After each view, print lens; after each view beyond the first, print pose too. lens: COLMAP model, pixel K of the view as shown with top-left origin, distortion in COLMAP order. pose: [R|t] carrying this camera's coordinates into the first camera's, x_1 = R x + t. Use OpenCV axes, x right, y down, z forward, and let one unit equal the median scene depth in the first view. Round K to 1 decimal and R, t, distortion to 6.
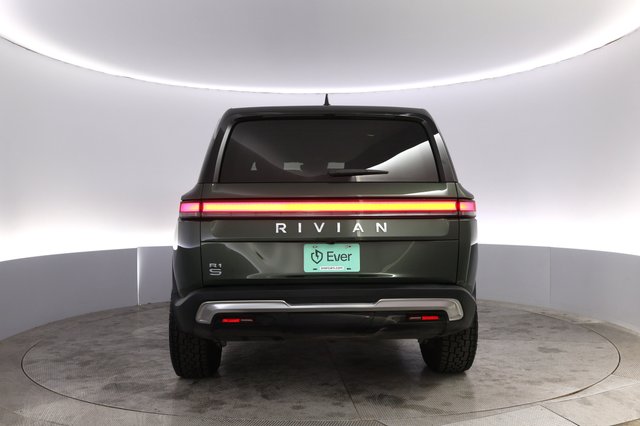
lens RADIAL K [[854.0, 0, 320.0], [0, 854.0, 213.0], [0, 0, 1]] dist [-0.006603, 0.039348]
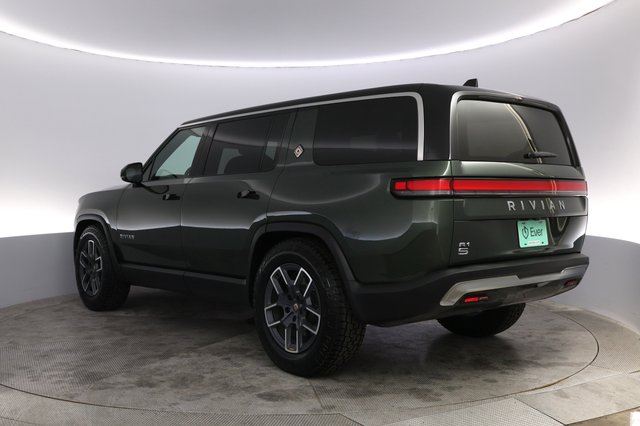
lens RADIAL K [[854.0, 0, 320.0], [0, 854.0, 213.0], [0, 0, 1]] dist [-0.006603, 0.039348]
pose [[0.730411, -0.010623, 0.682925, -0.887795], [0.010806, 0.999934, 0.003998, 0.019594], [-0.682922, 0.004460, 0.730478, 0.393998]]
